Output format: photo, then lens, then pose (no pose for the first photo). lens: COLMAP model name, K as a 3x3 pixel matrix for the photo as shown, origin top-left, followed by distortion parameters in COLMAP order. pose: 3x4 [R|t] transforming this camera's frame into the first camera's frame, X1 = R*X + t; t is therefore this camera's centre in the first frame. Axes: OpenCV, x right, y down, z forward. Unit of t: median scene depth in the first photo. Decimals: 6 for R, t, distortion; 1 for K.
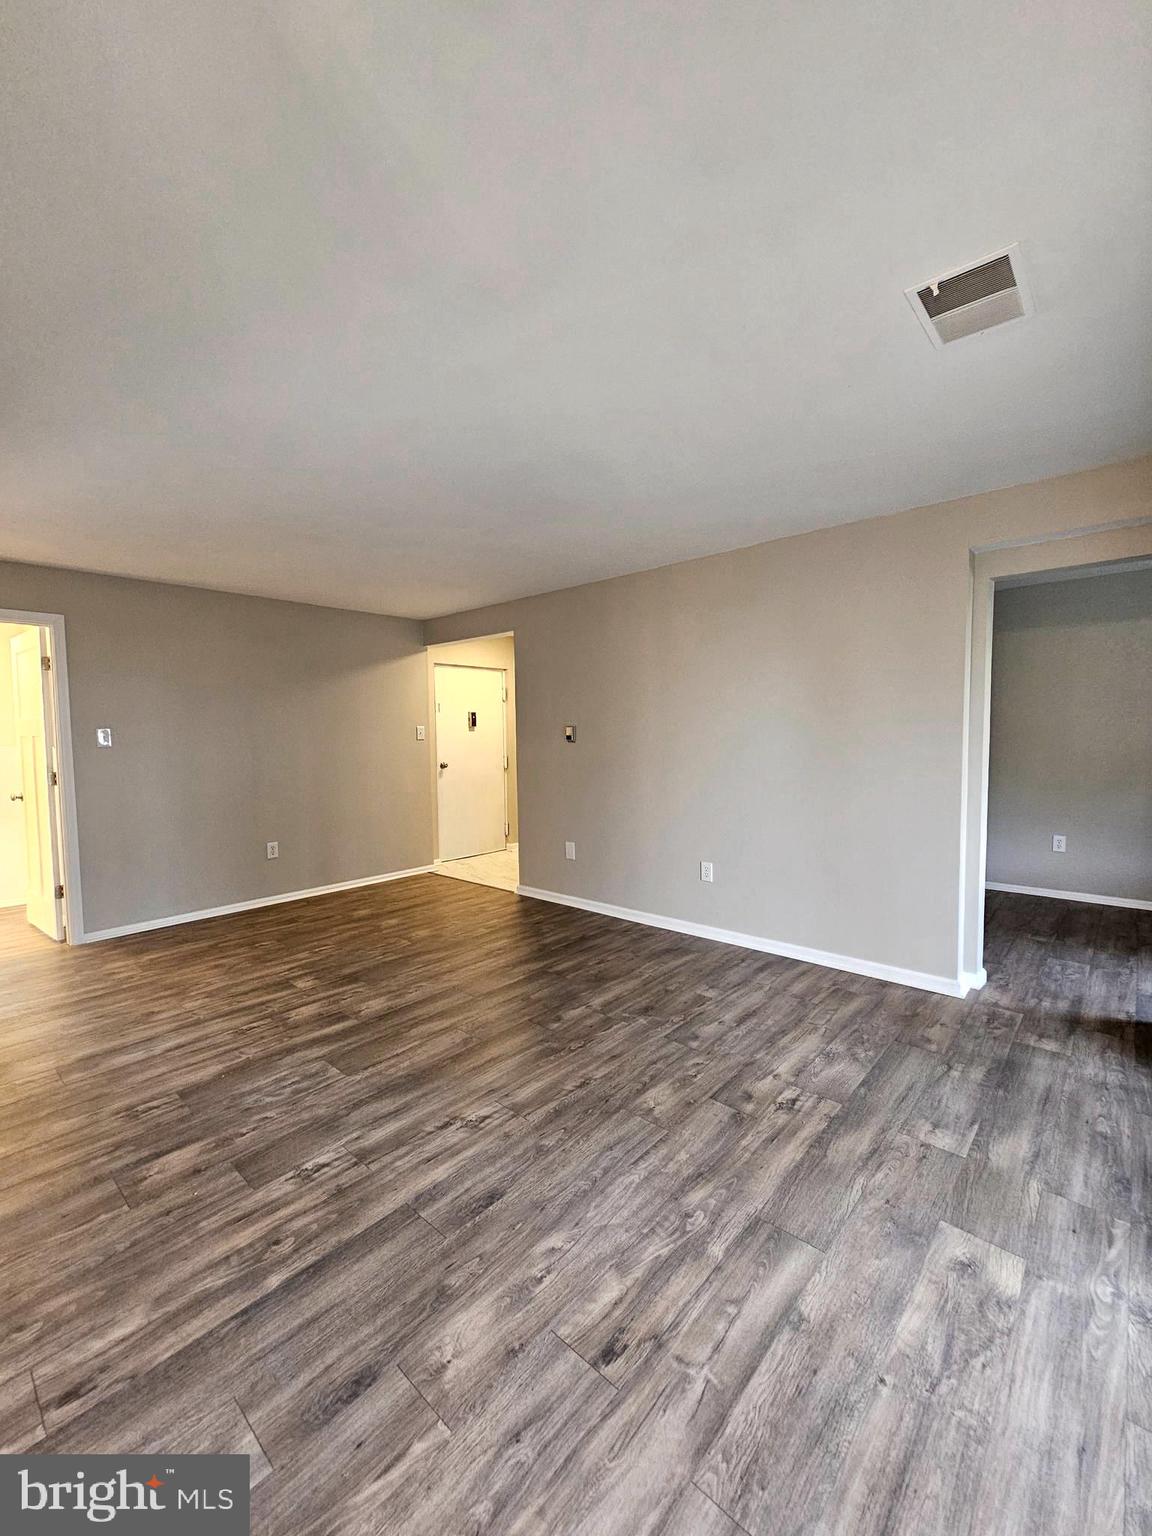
lens RADIAL K [[631.1, 0, 577.9], [0, 631.1, 753.3], [0, 0, 1]] dist [-0.001332, 0.000664]
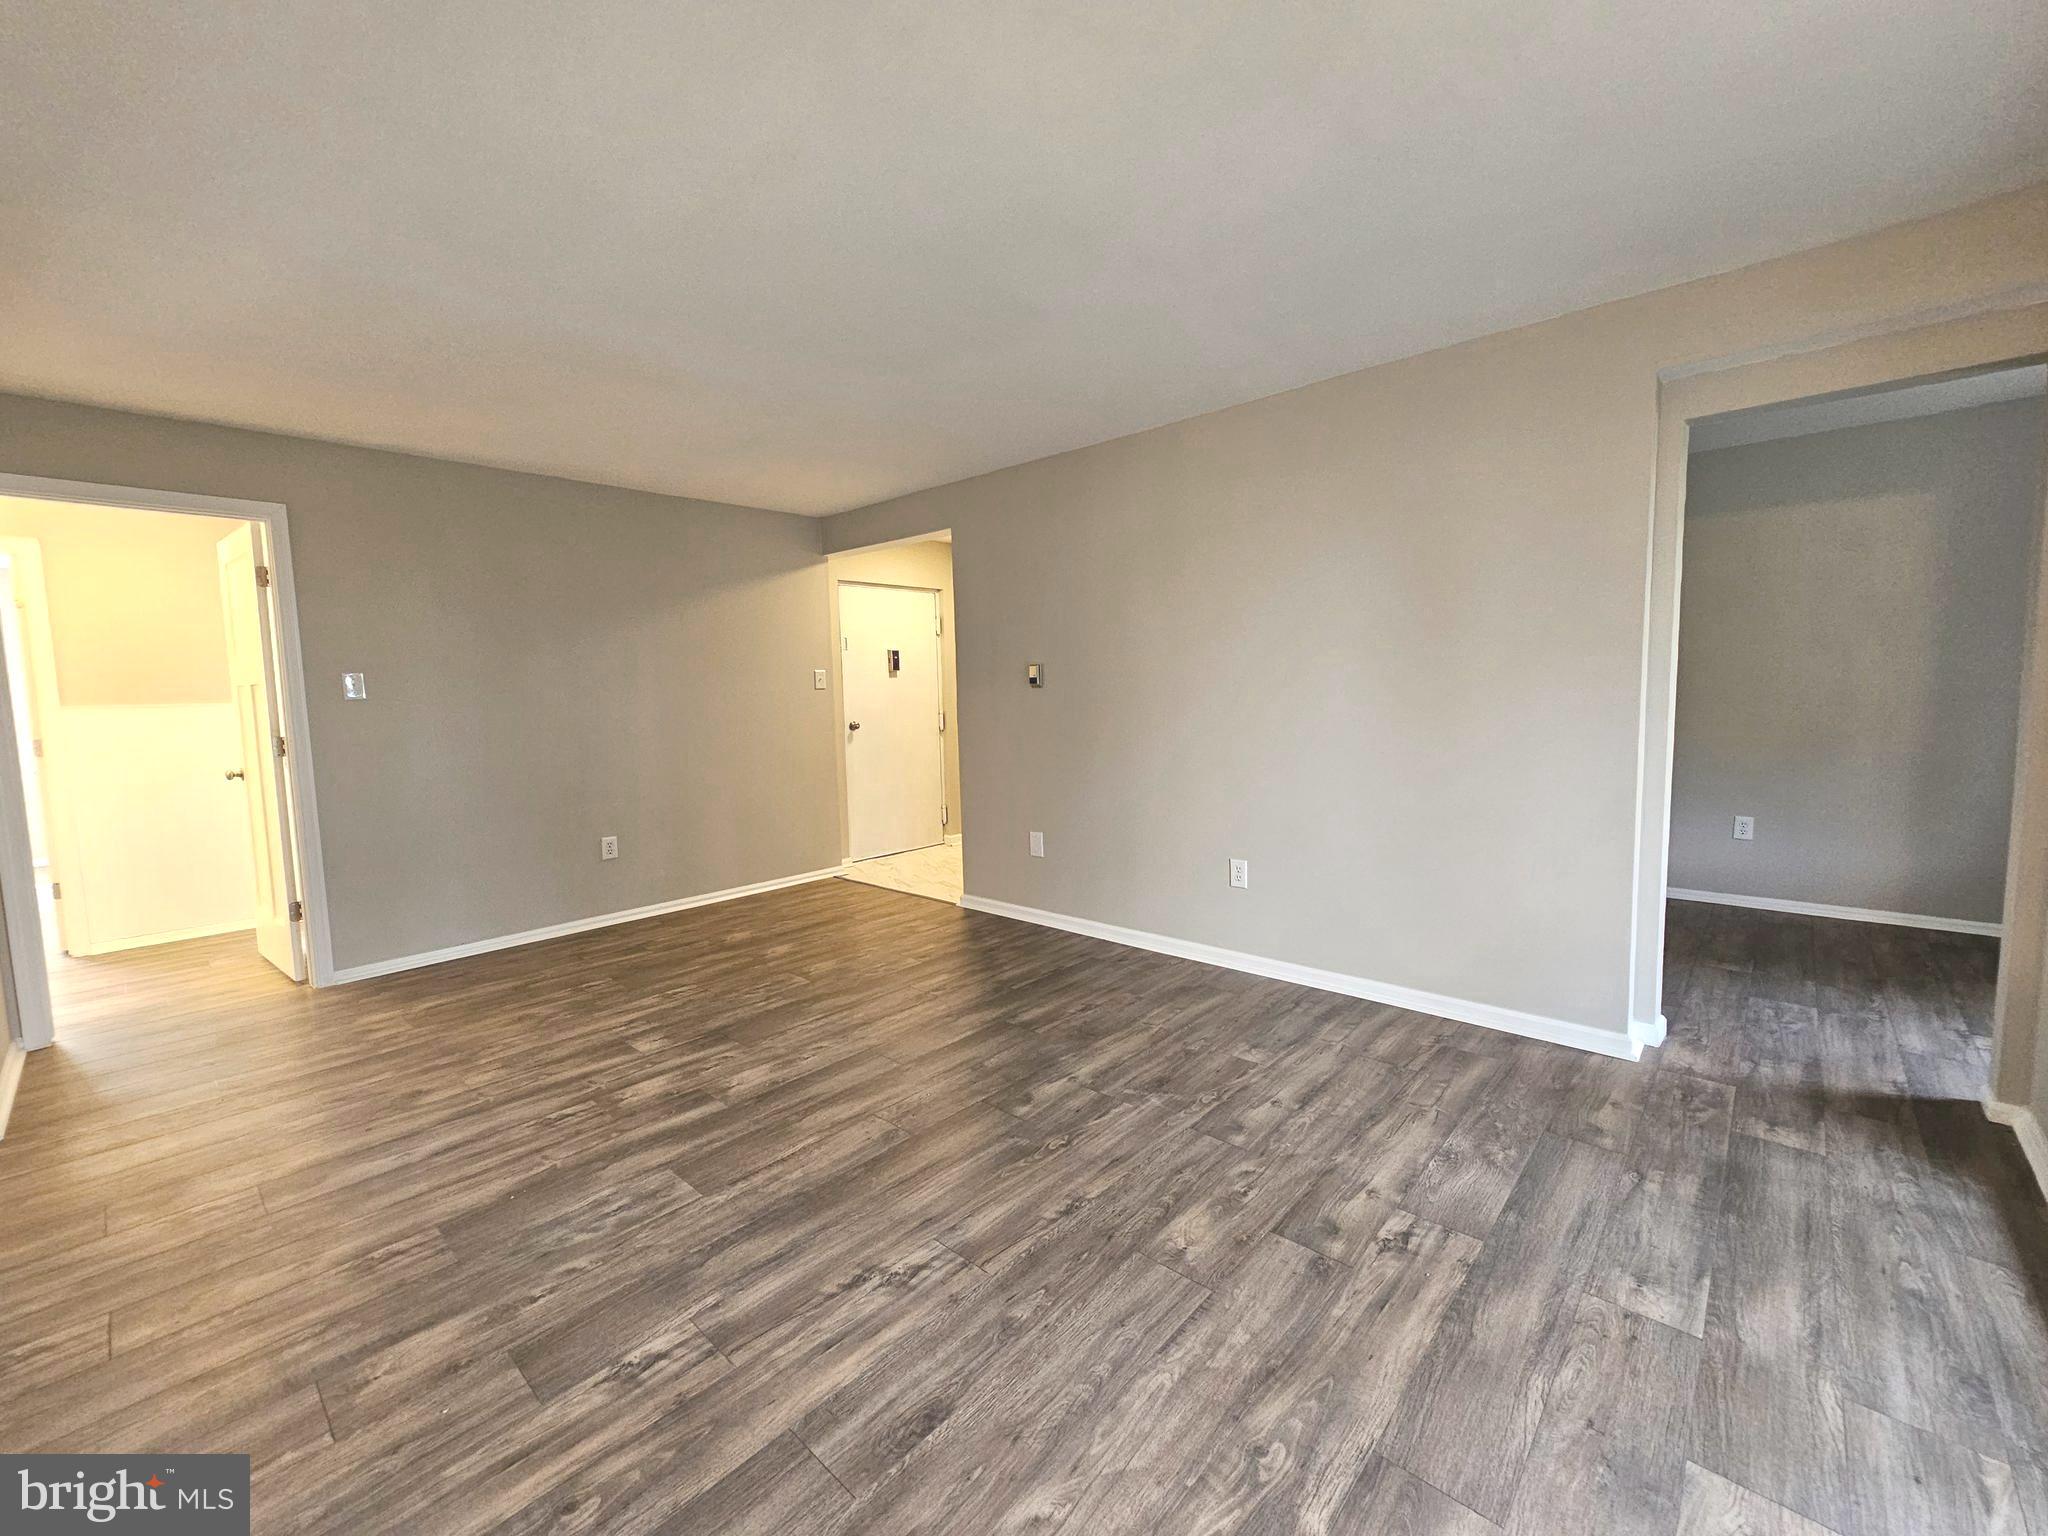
lens RADIAL K [[836.2, 0, 1033.5], [0, 836.2, 766.5], [0, 0, 1]] dist [-0.001668, 0.000559]
pose [[0.999947, -0.009359, -0.004395, -0.019334], [0.009611, 0.998072, 0.061322, 0.021778], [0.003812, -0.061361, 0.998108, 0.160024]]
